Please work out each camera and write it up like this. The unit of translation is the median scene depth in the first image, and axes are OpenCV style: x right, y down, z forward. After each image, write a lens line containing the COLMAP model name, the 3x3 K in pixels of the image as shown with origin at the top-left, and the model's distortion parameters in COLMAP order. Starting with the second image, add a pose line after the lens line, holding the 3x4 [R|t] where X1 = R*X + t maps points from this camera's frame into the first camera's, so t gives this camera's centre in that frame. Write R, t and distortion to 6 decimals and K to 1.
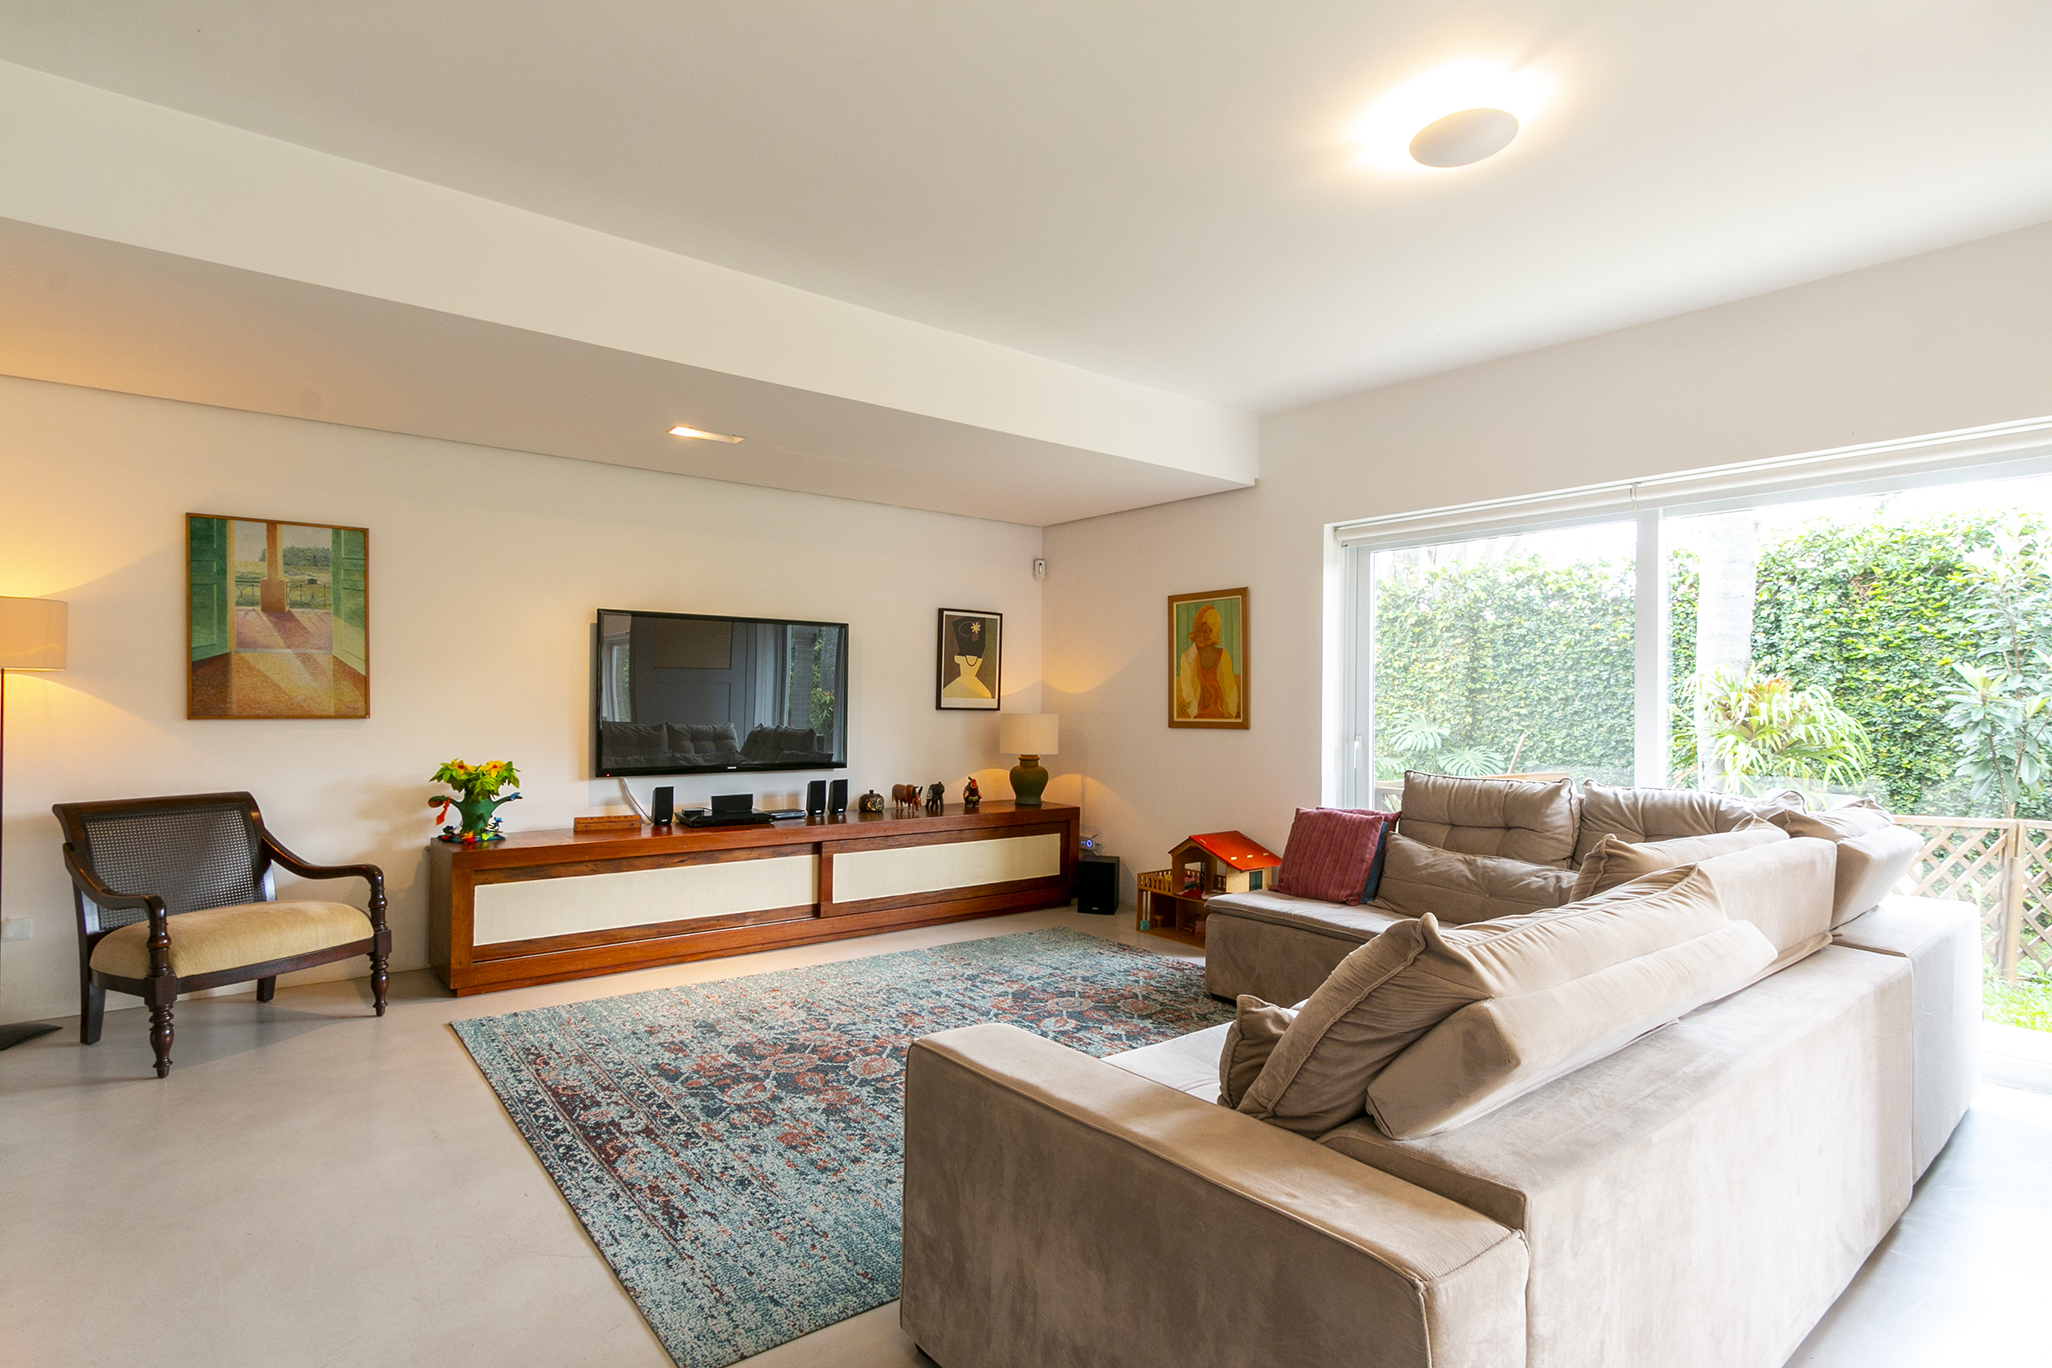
lens RADIAL K [[1045.5, 0, 996.9], [0, 1045.5, 694.2], [0, 0, 1]] dist [0.007164, 0.000318]
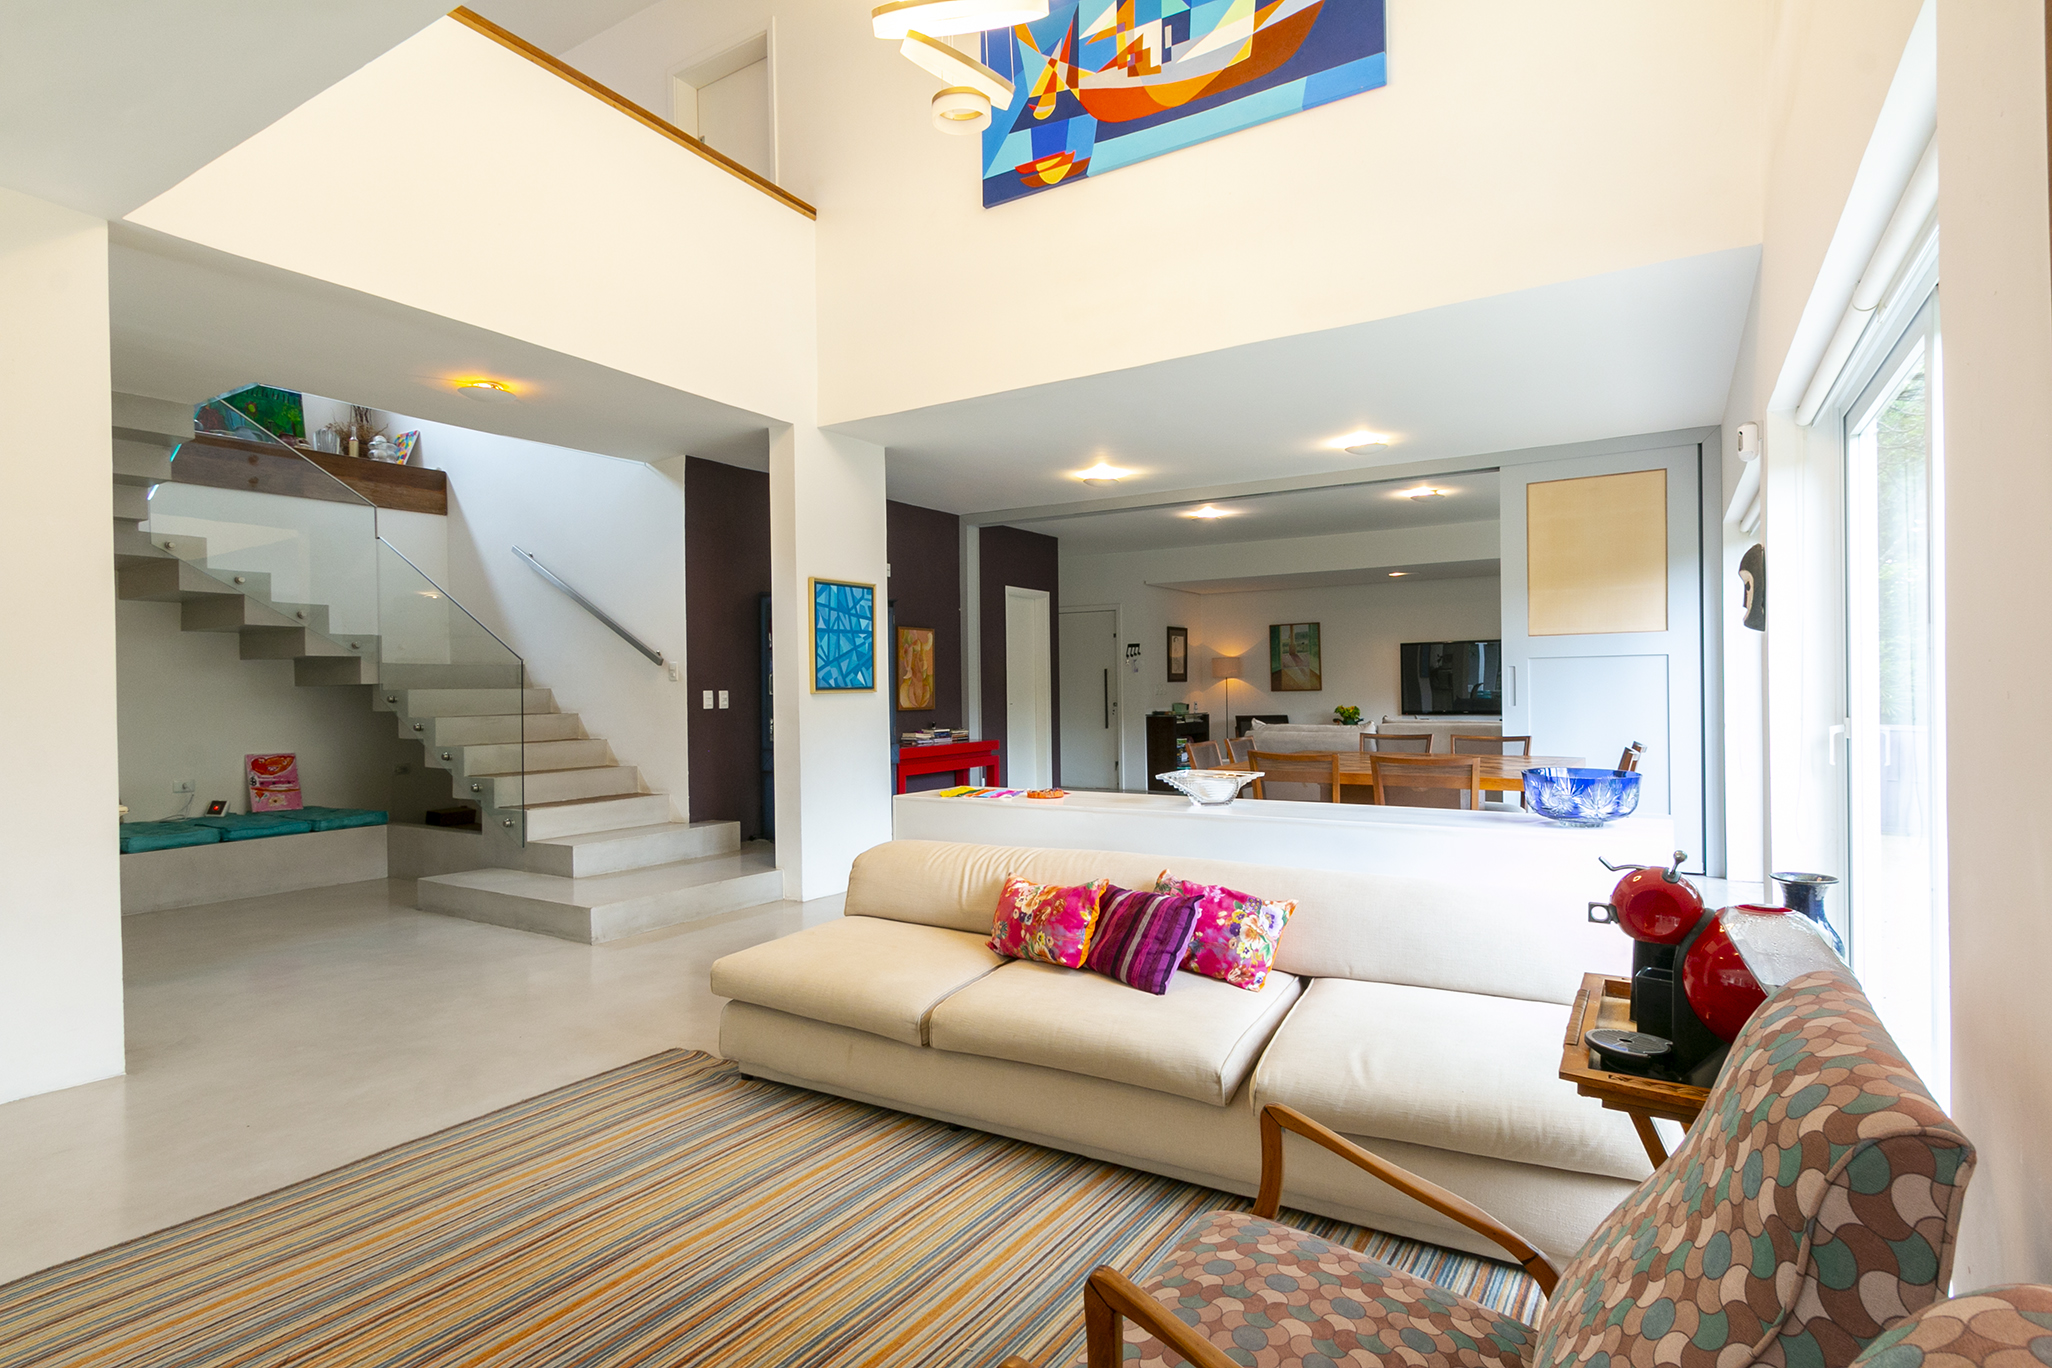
lens RADIAL K [[1071.2, 0, 1003.5], [0, 1071.2, 694.9], [0, 0, 1]] dist [0.003466, 0.000233]
pose [[0.324458, -0.010664, -0.945840, 1.969142], [0.029844, 0.999554, -0.001032, 0.013672], [0.945429, -0.027893, 0.324631, -0.783157]]
